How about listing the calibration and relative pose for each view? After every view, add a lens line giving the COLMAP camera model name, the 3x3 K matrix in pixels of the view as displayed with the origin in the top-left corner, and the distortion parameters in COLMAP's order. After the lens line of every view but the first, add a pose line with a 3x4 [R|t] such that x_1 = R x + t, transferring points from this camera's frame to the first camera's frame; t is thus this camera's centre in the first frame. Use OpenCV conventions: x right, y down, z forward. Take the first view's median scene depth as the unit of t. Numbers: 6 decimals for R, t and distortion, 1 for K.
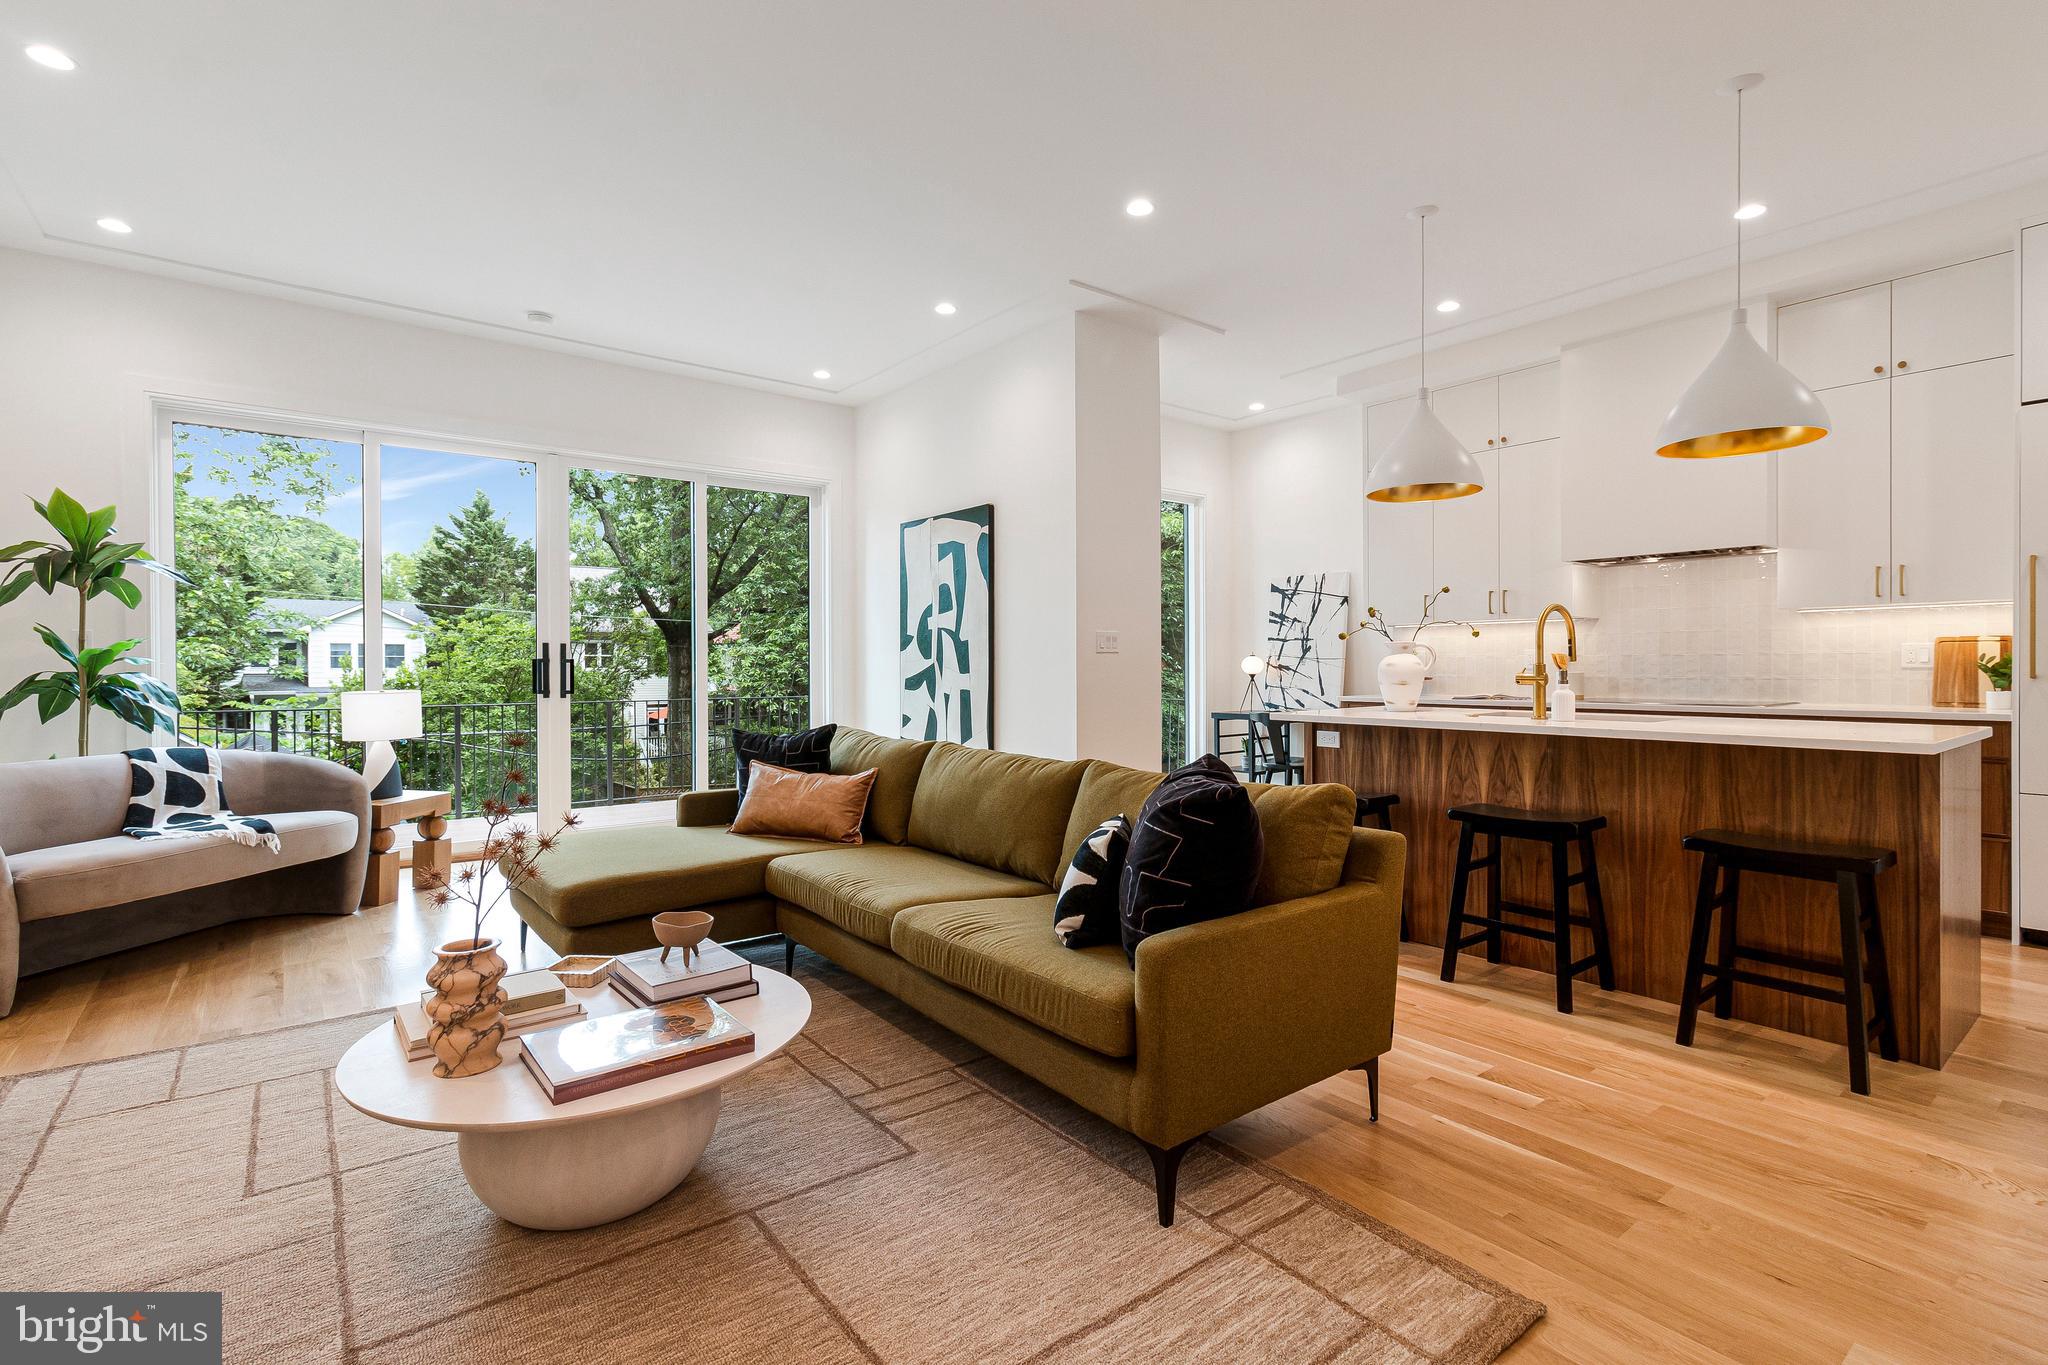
lens RADIAL K [[935.2, 0, 1023.9], [0, 935.2, 675.7], [0, 0, 1]] dist [0.000547, 0.000115]
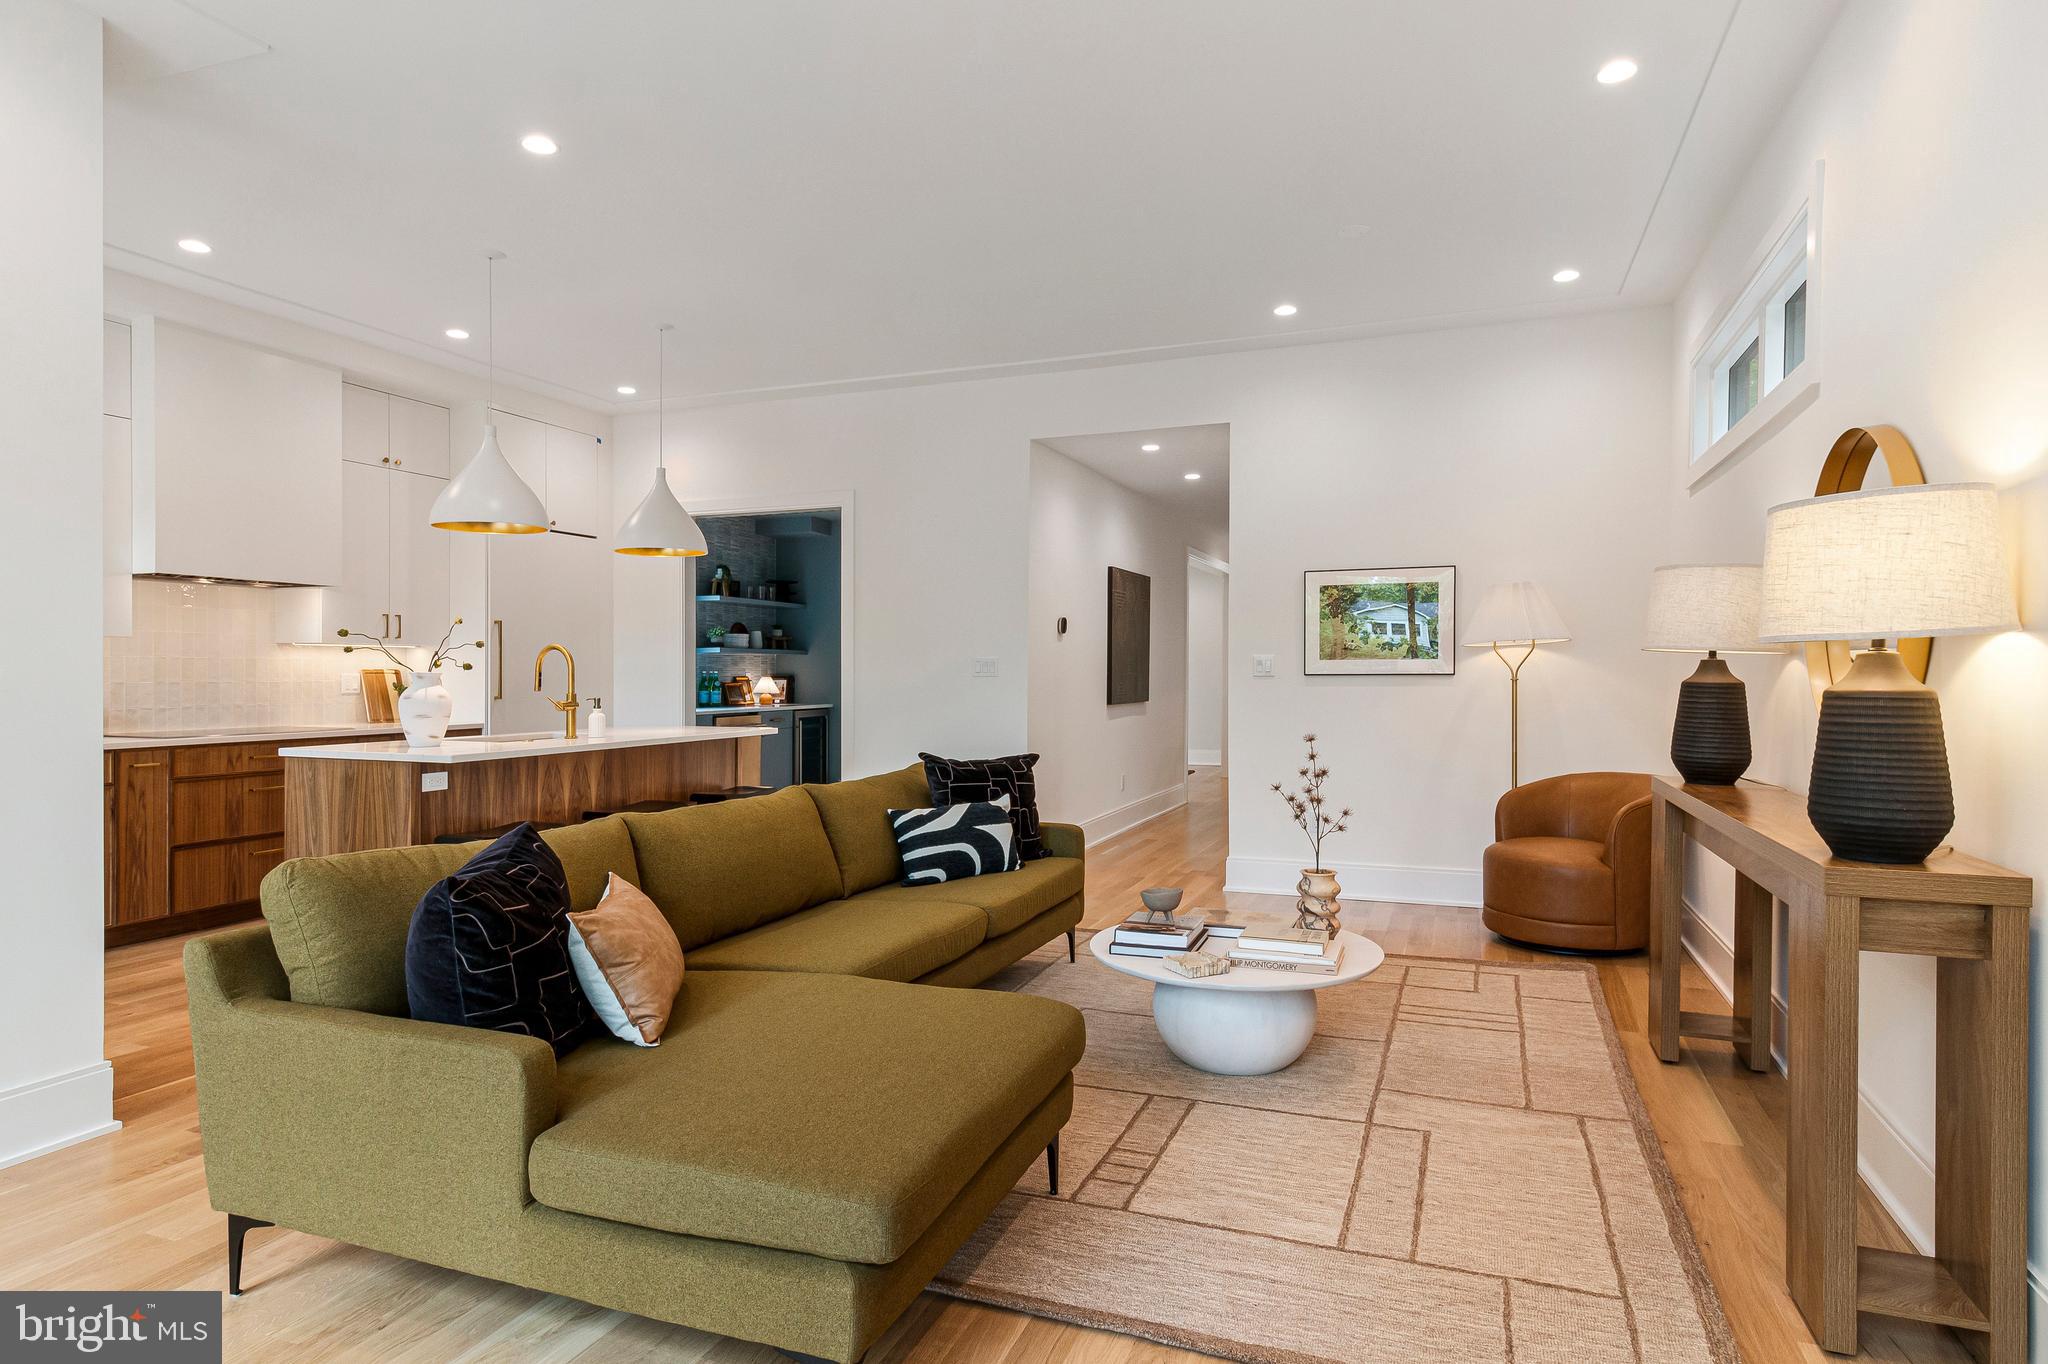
lens RADIAL K [[1120.3, 0, 1028.4], [0, 1120.3, 679.4], [0, 0, 1]] dist [0.007733, 0.000655]
pose [[-0.504133, -0.001414, 0.863625, -0.930293], [0.011276, 0.999903, 0.008219, -0.033372], [-0.863552, 0.013882, -0.504068, 1.107128]]
